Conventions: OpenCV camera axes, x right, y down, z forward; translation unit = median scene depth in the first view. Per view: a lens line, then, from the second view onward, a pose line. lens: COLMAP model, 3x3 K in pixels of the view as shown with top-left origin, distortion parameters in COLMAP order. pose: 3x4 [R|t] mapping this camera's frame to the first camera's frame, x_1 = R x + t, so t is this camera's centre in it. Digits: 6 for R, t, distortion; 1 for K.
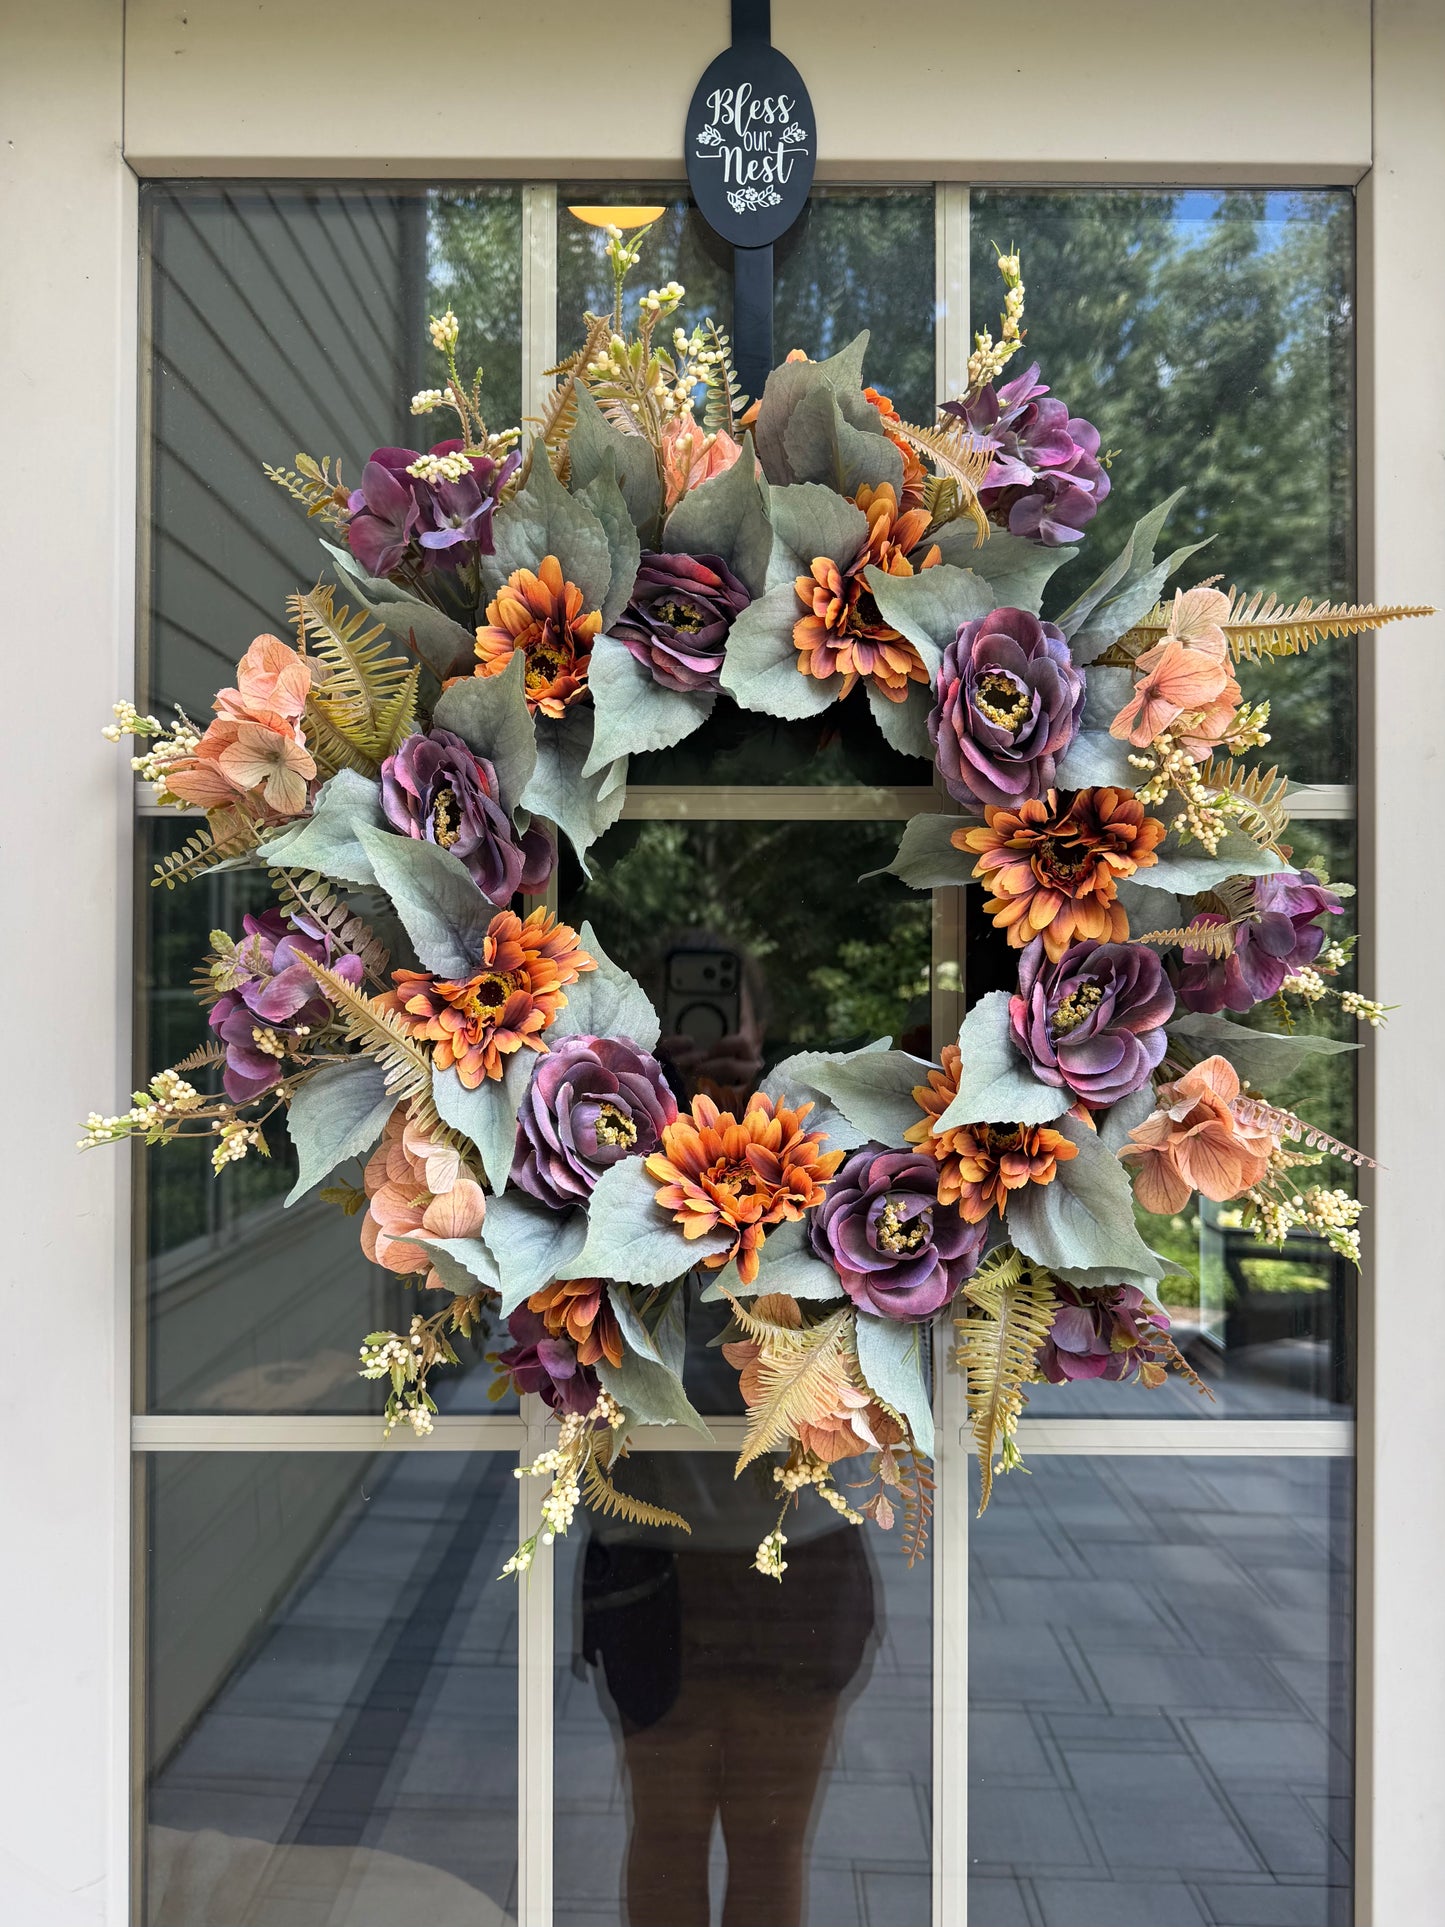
lens RADIAL K [[1319.0, 0, 726.5], [0, 1319.0, 978.6], [0, 0, 1]] dist [0.072608, -0.067473]
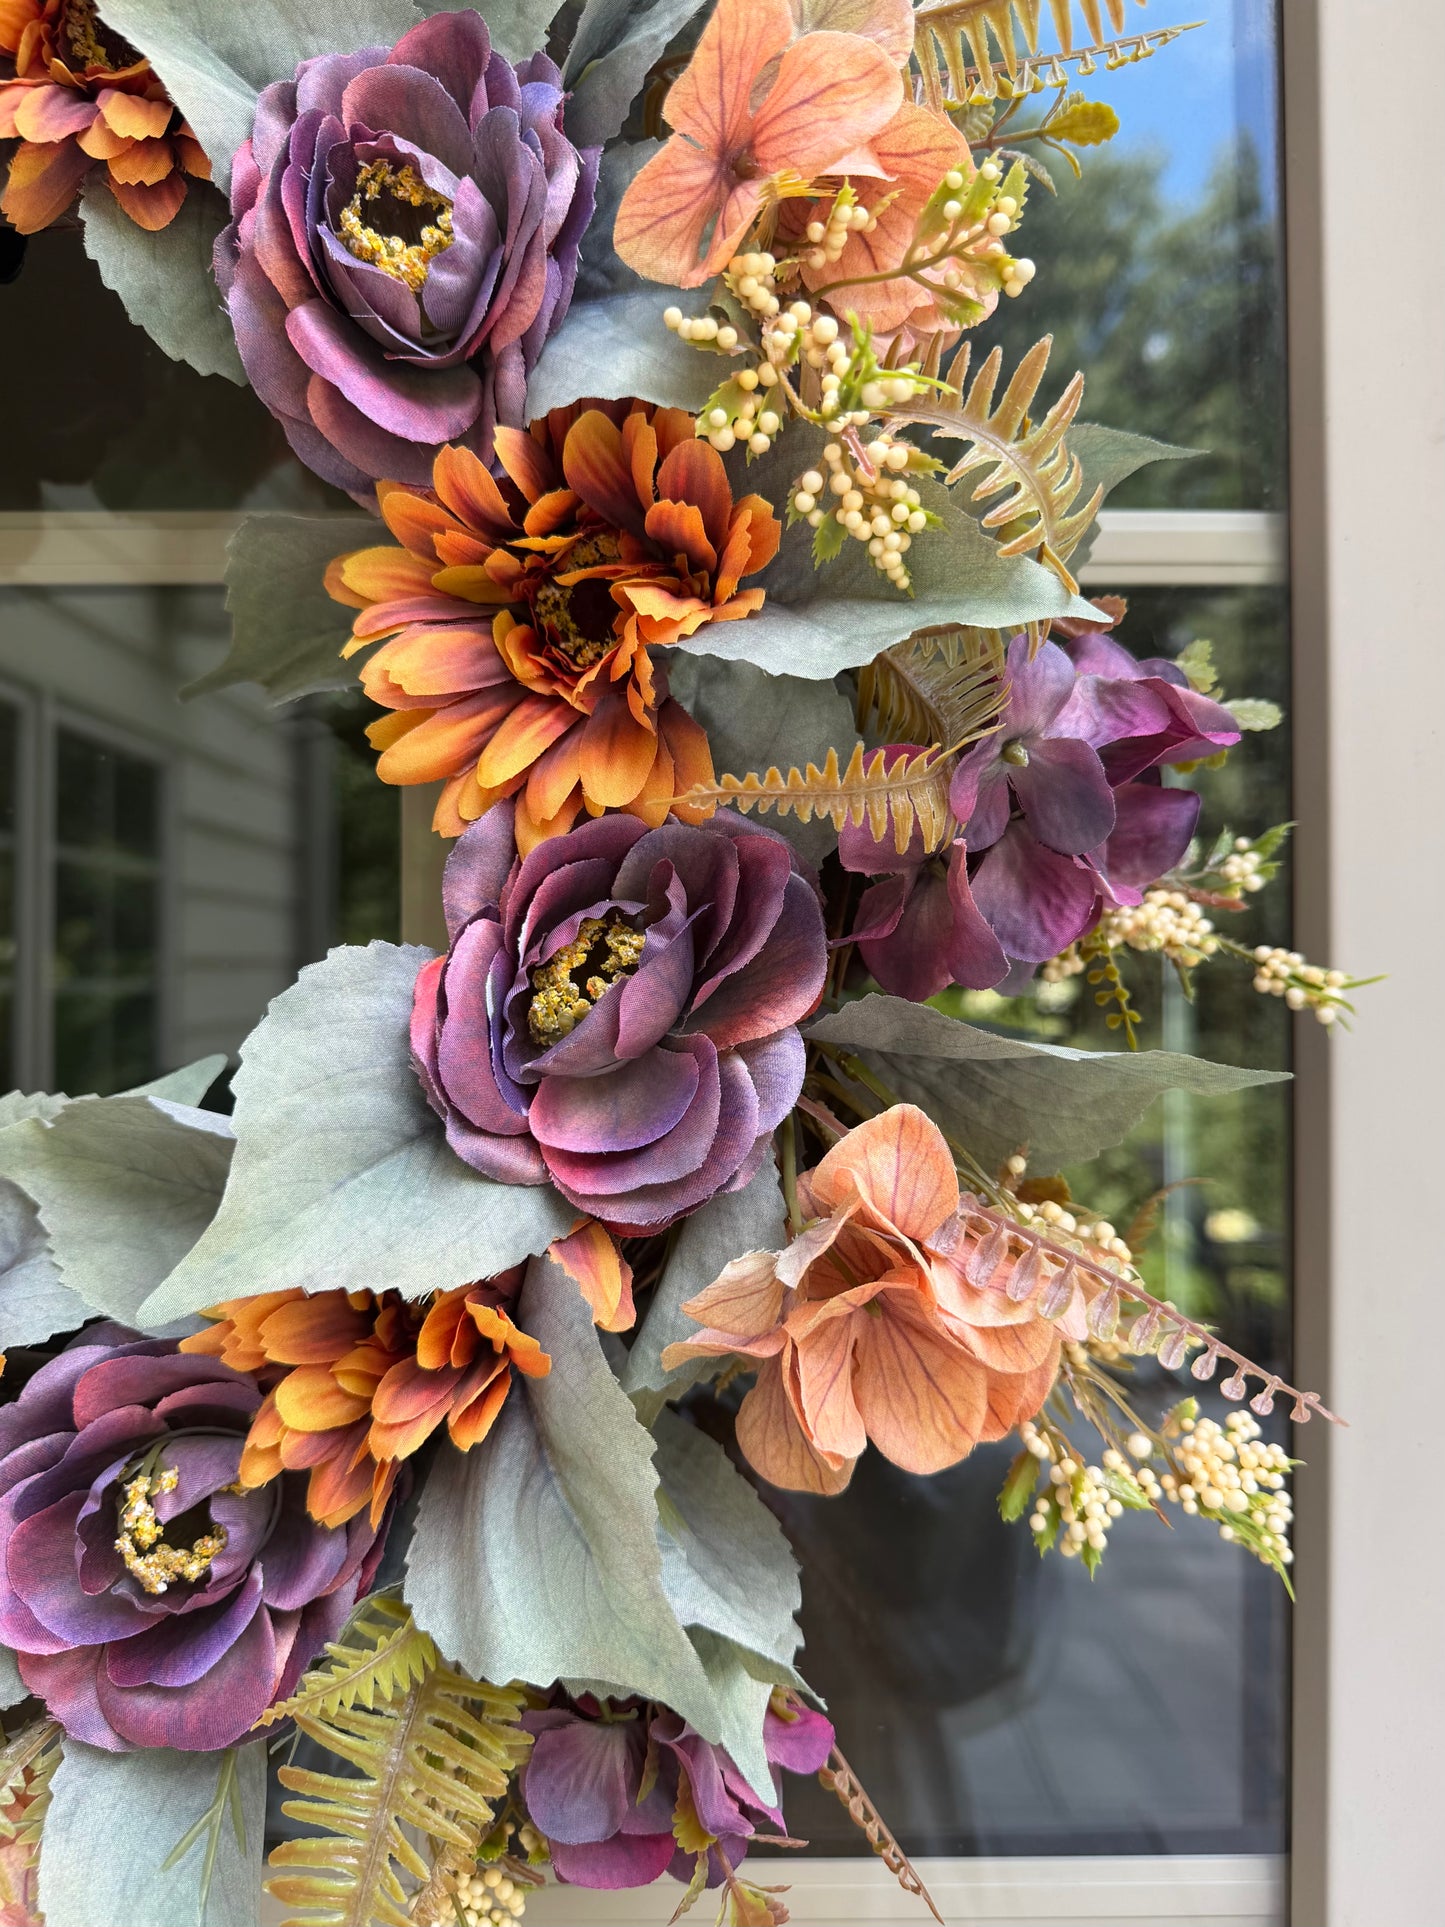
lens RADIAL K [[1385.6, 0, 728.8], [0, 1385.6, 965.7], [0, 0, 1]] dist [0.064290, -0.101961]
pose [[0.999862, -0.004225, 0.016097, 0.300935], [0.004289, 0.999983, -0.003967, 0.018615], [-0.016080, 0.004035, 0.999863, 0.580535]]
